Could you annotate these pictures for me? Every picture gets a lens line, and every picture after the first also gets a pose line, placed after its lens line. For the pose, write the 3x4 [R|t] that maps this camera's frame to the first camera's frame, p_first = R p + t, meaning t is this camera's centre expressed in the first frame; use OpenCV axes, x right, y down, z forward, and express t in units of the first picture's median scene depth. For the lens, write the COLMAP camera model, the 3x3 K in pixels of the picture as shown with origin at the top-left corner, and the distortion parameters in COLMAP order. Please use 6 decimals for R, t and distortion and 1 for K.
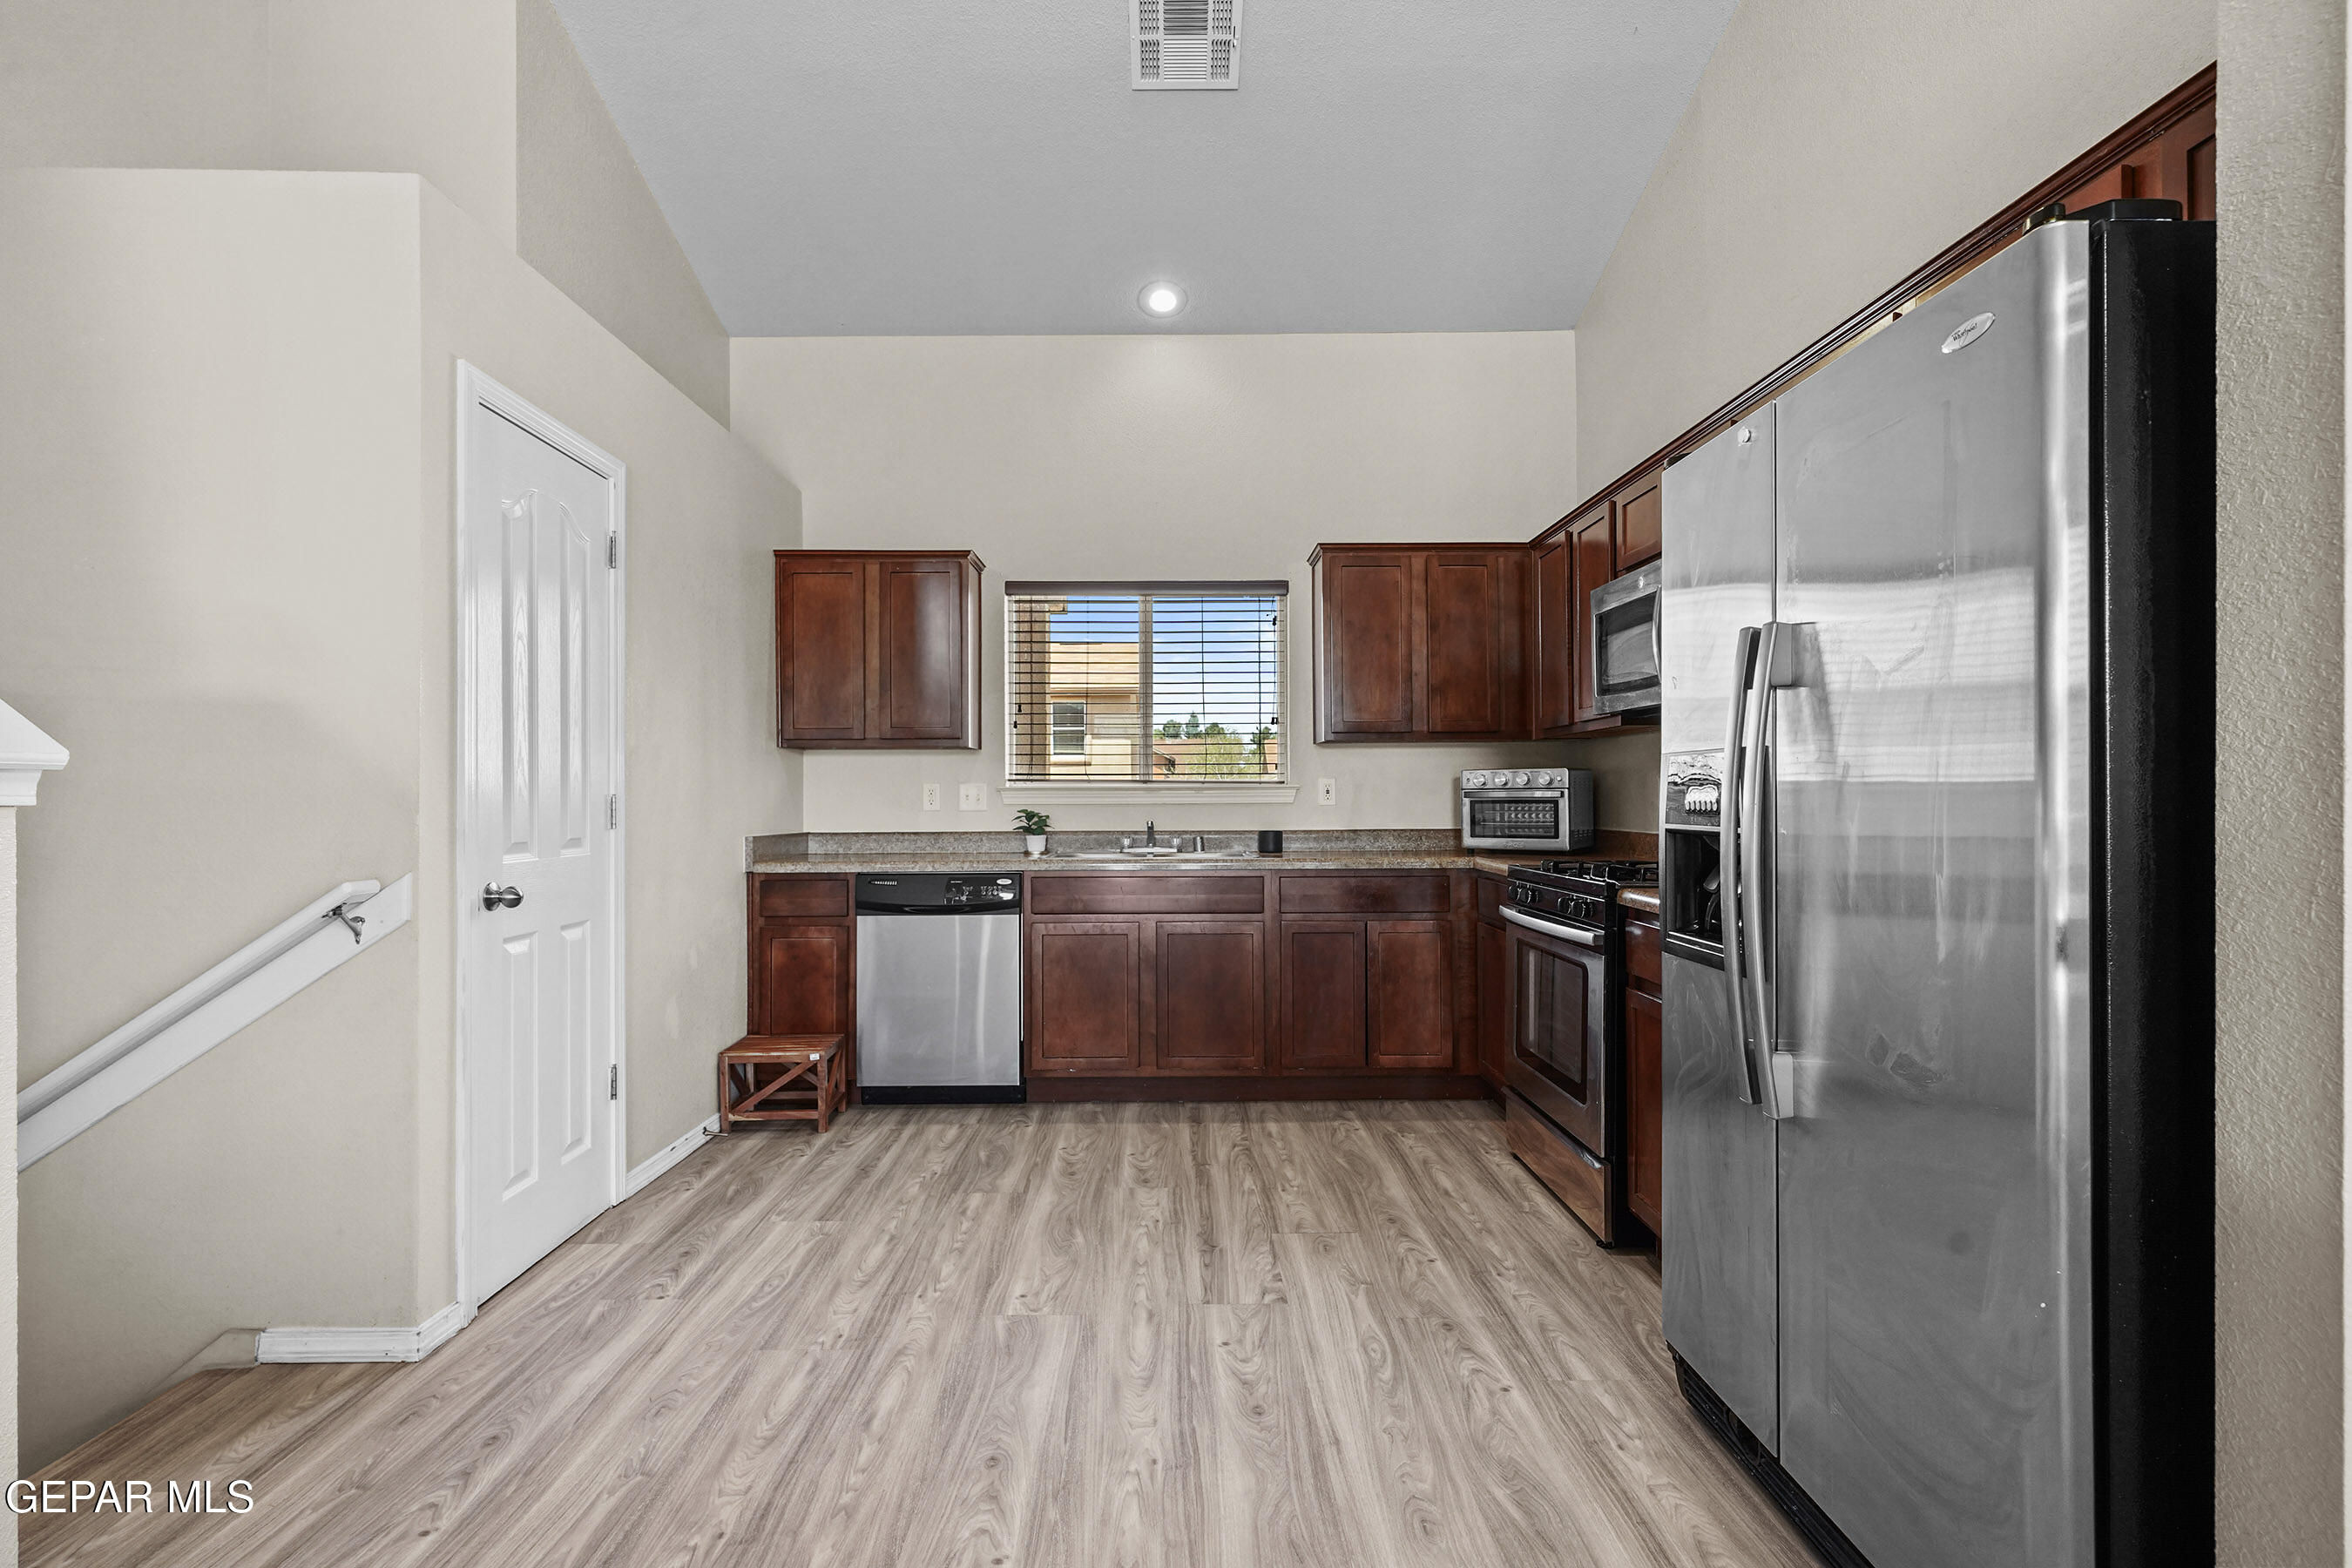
lens RADIAL K [[1079.0, 0, 1172.4], [0, 1079.0, 784.0], [0, 0, 1]] dist [-0.004350, 0.001127]
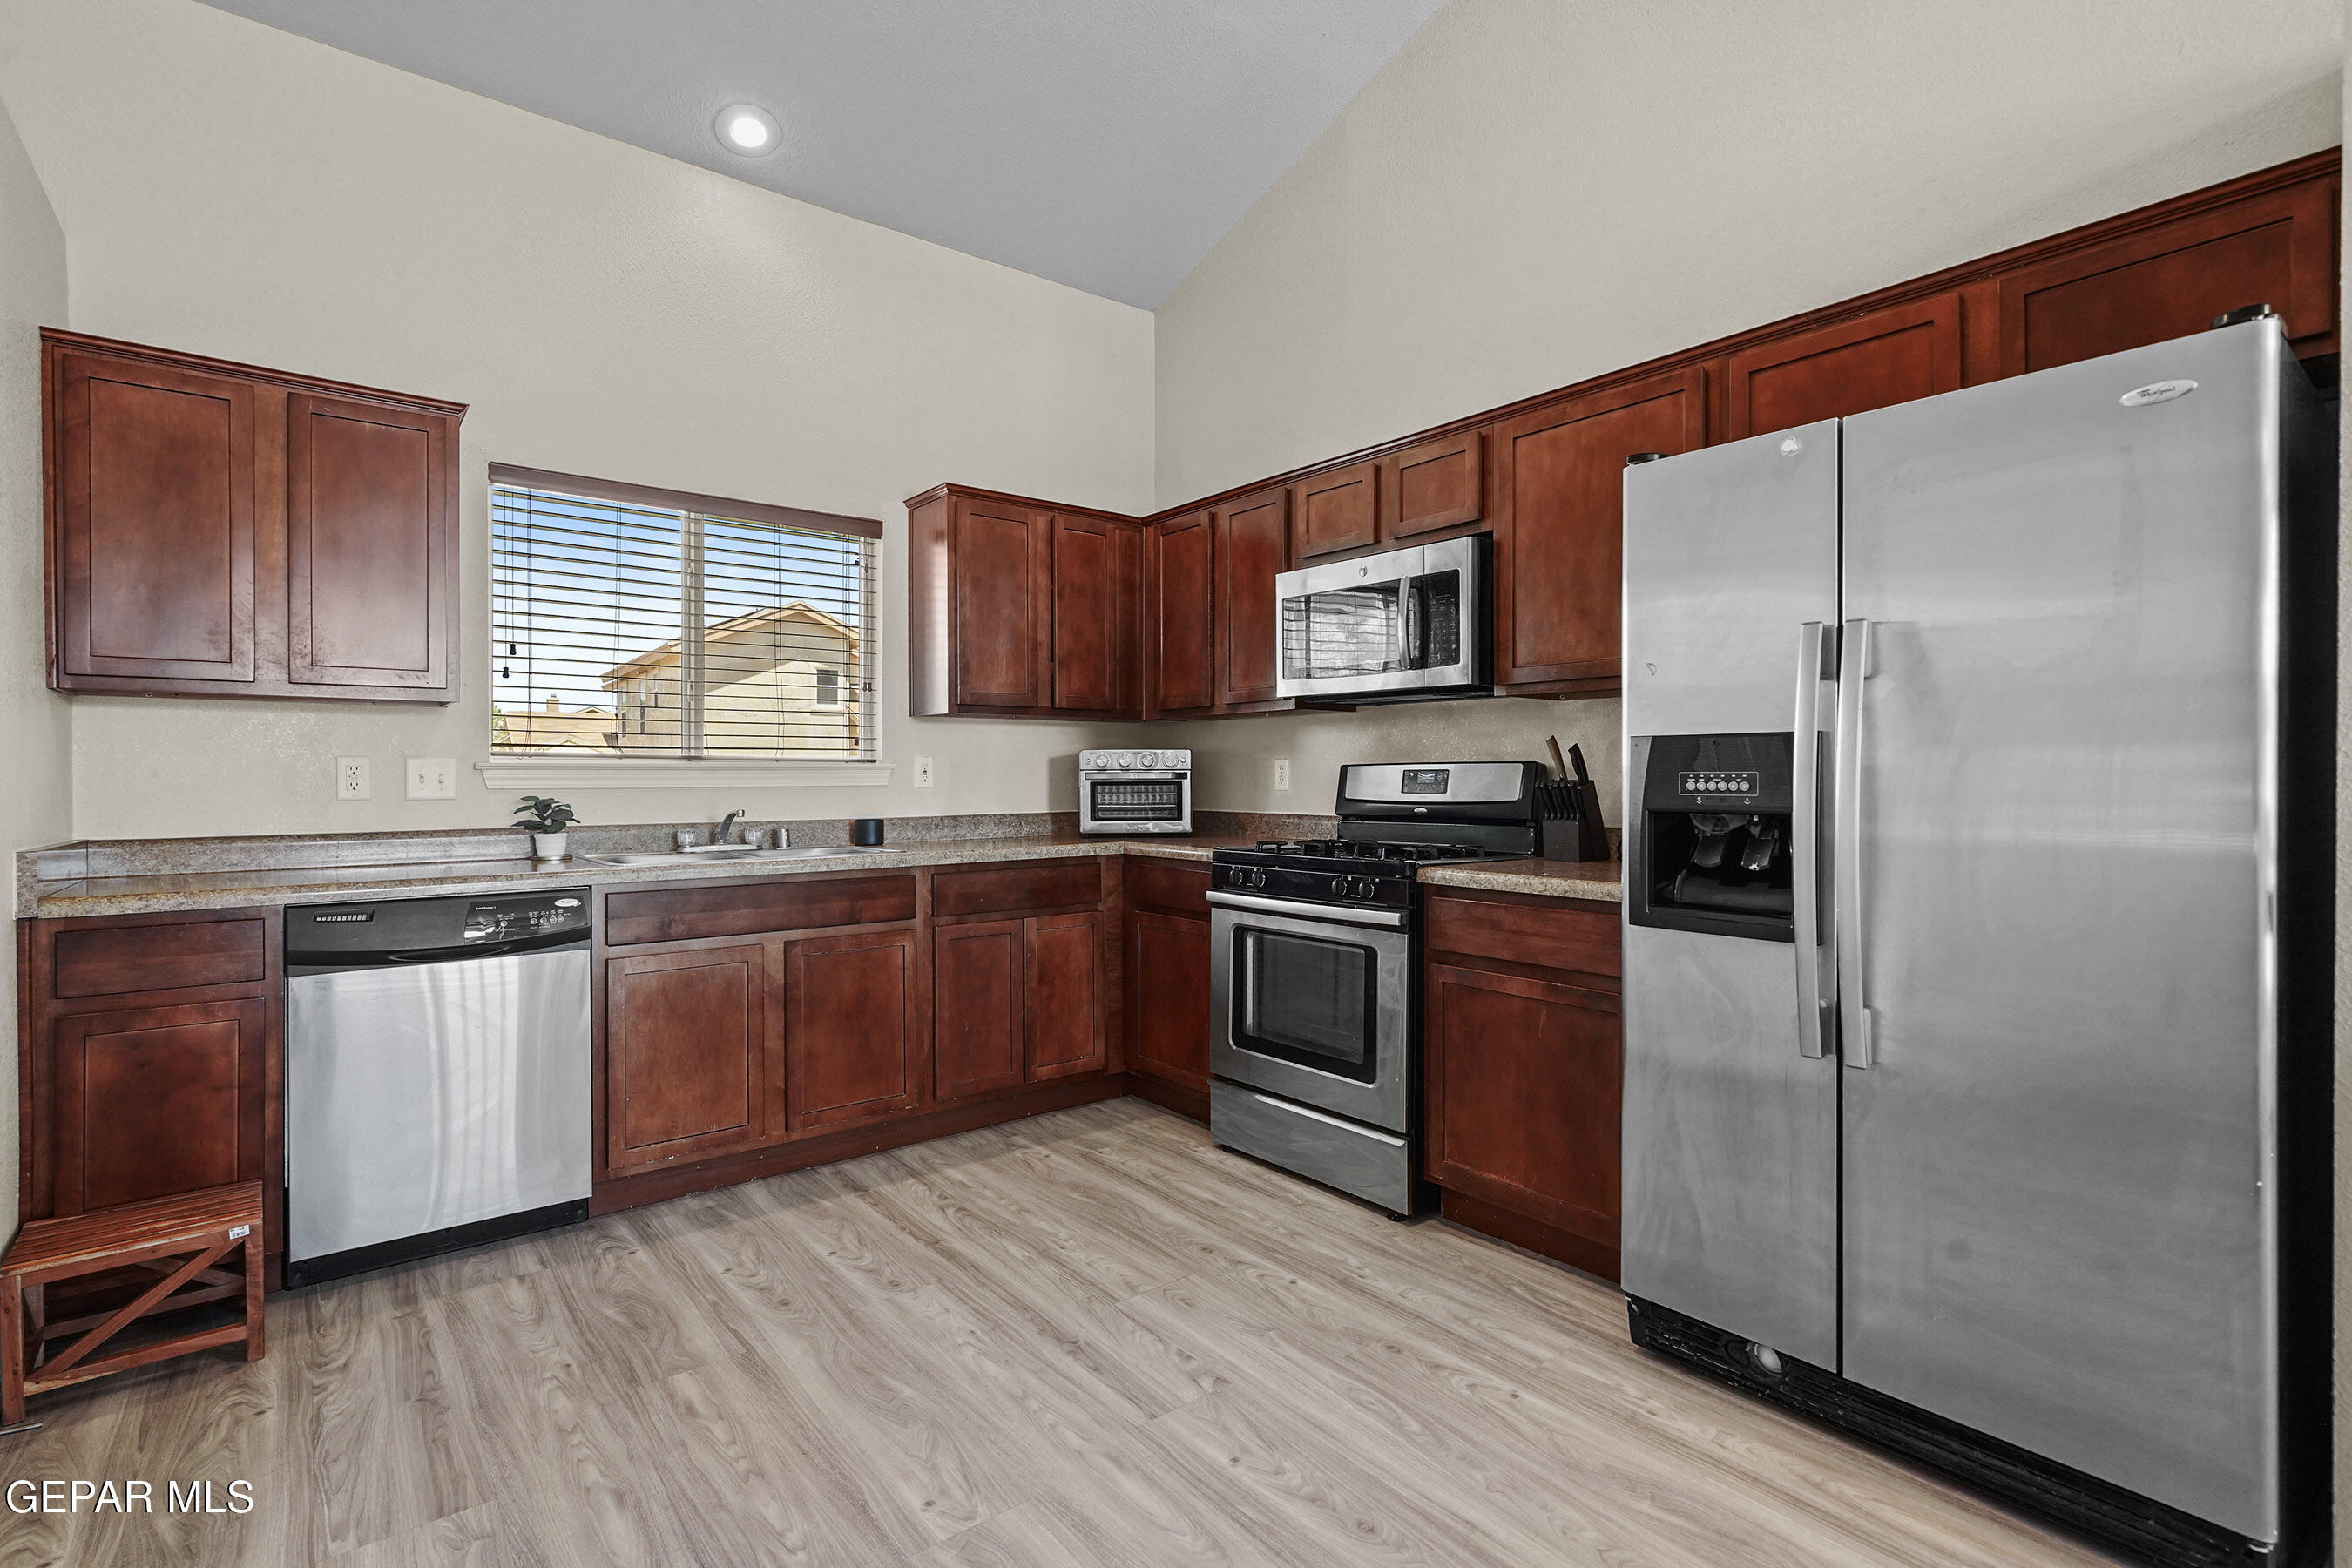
lens RADIAL K [[1079.0, 0, 1156.8], [0, 1079.0, 776.8], [0, 0, 1]] dist [-0.004350, 0.001127]
pose [[0.786797, 0.001907, 0.617208, -0.286435], [-0.007421, 0.999952, 0.006371, 0.004248], [-0.617167, -0.009593, 0.786774, 0.240269]]
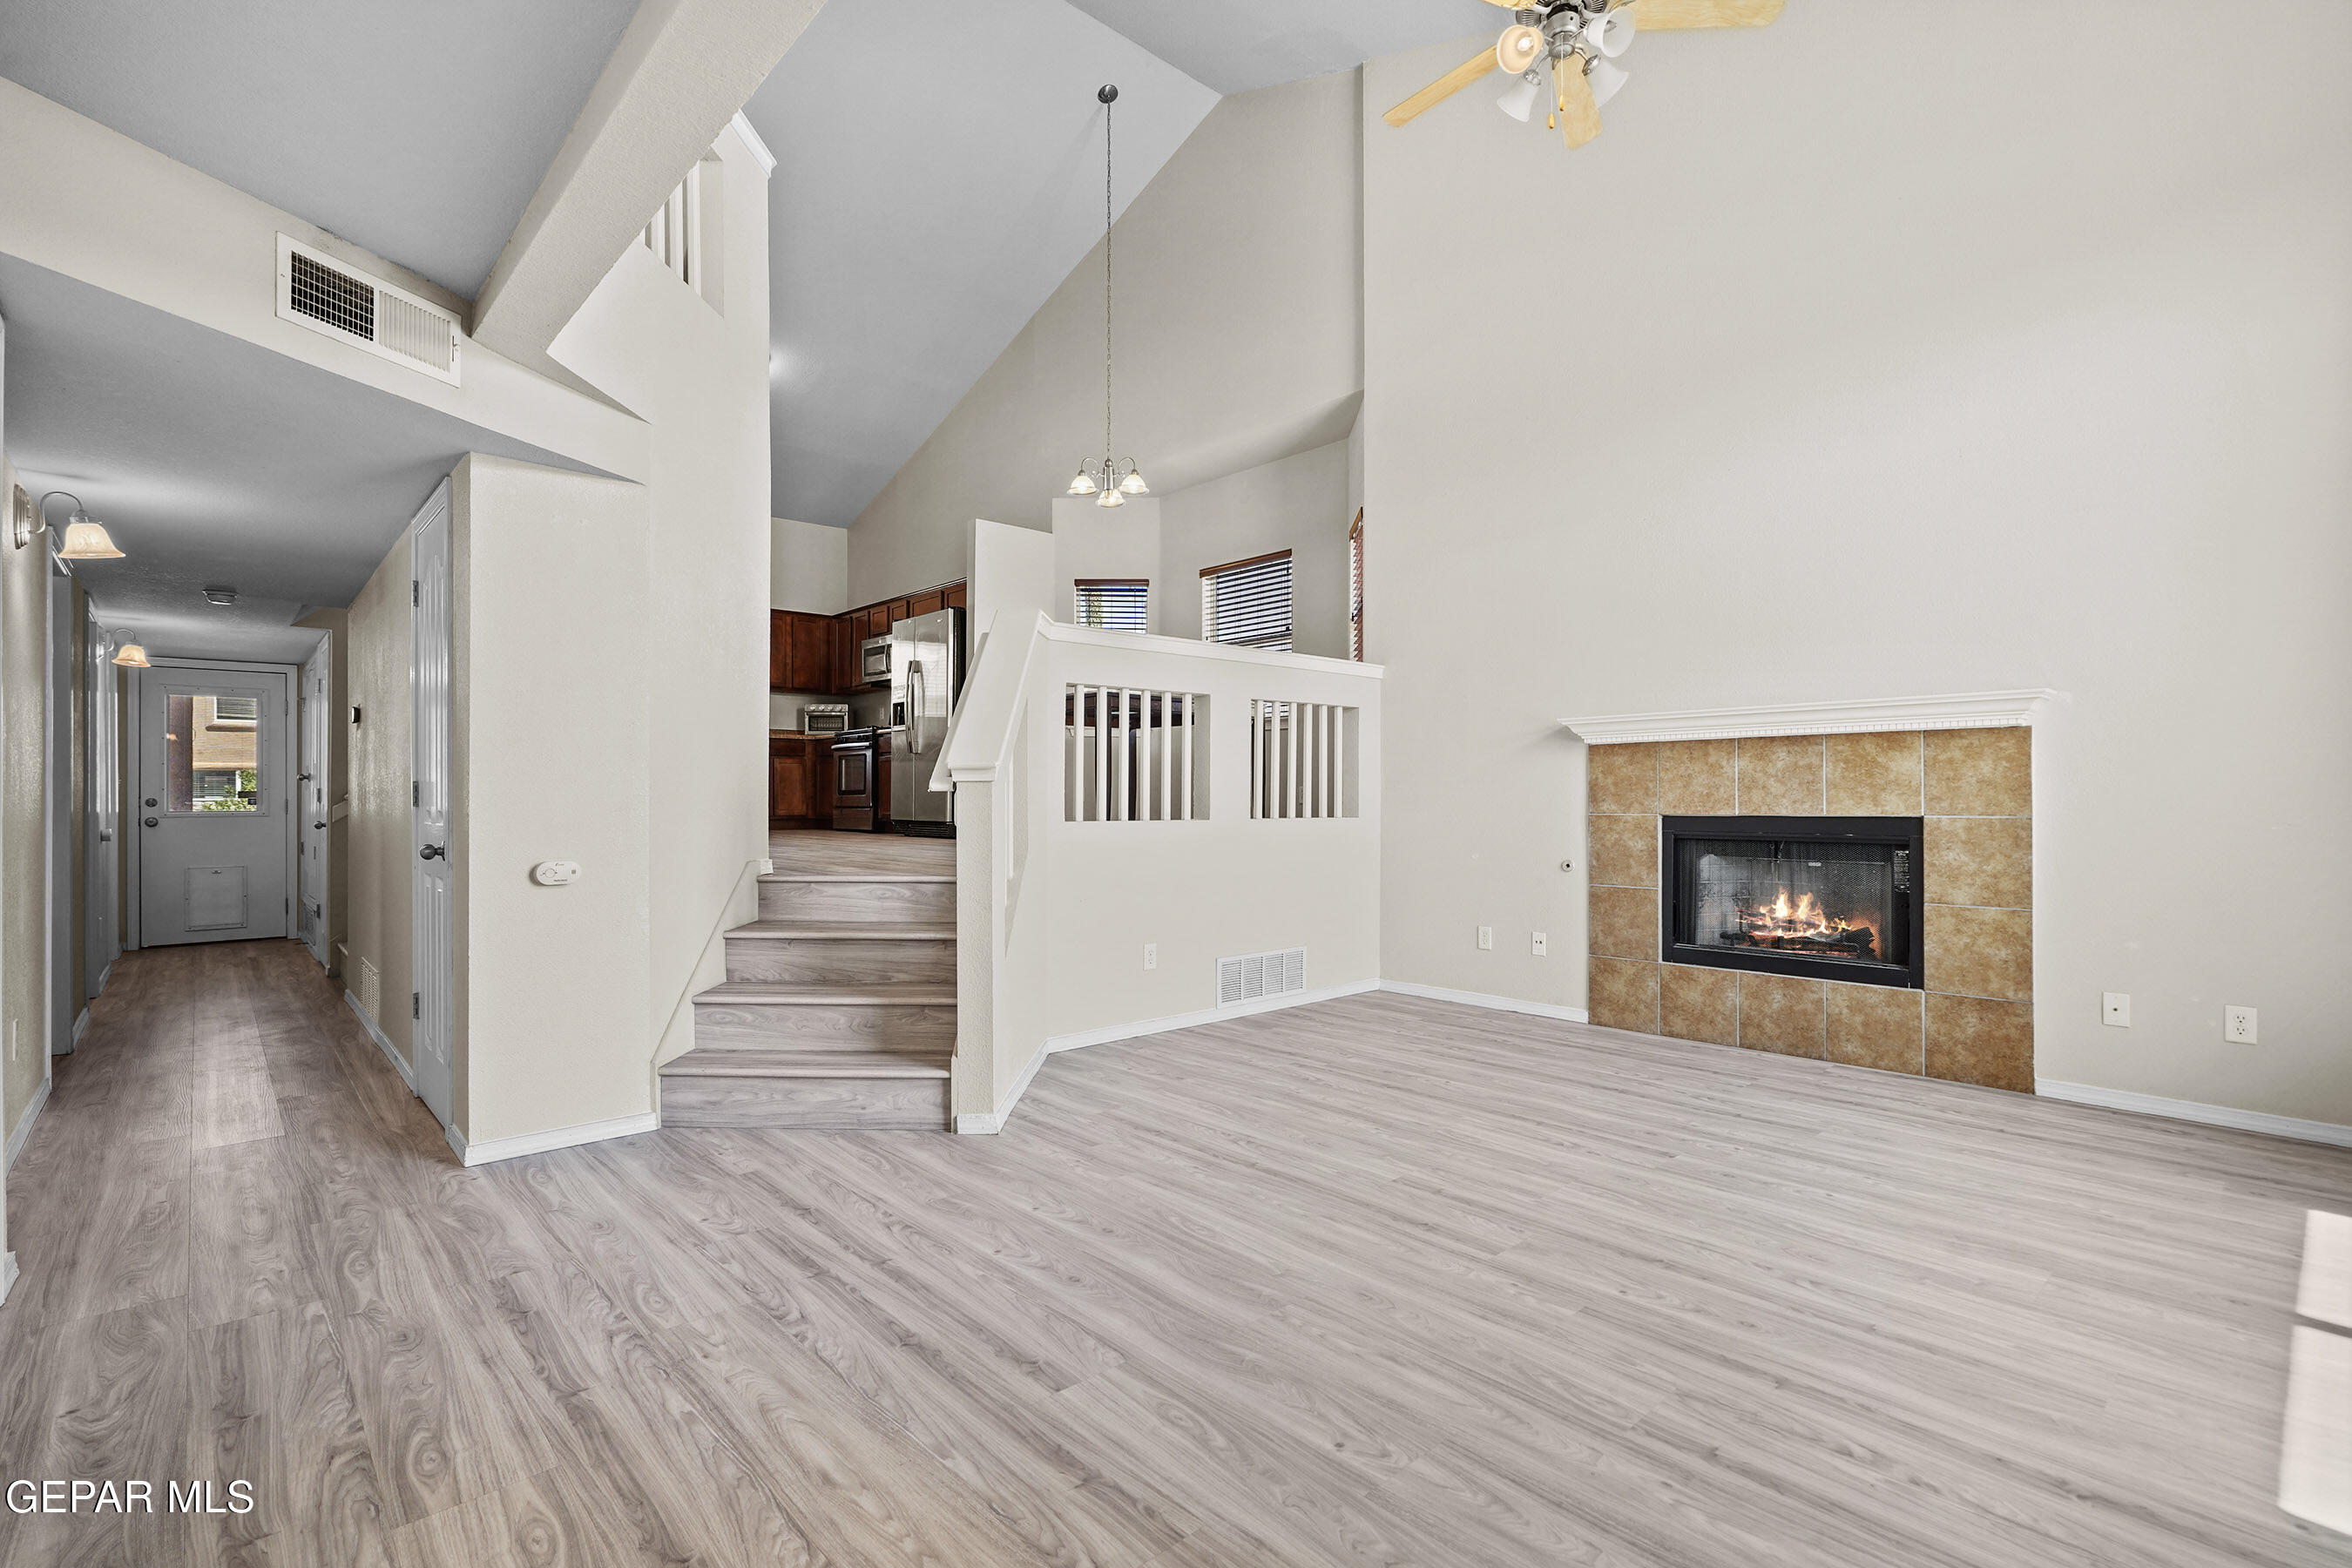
lens RADIAL K [[1079.0, 0, 1173.3], [0, 1079.0, 795.7], [0, 0, 1]] dist [-0.004350, 0.001127]
pose [[0.743795, 0.002595, 0.668403, -0.846394], [-0.008212, 0.999952, 0.005256, 0.198459], [-0.668357, -0.009399, 0.743781, -1.579451]]
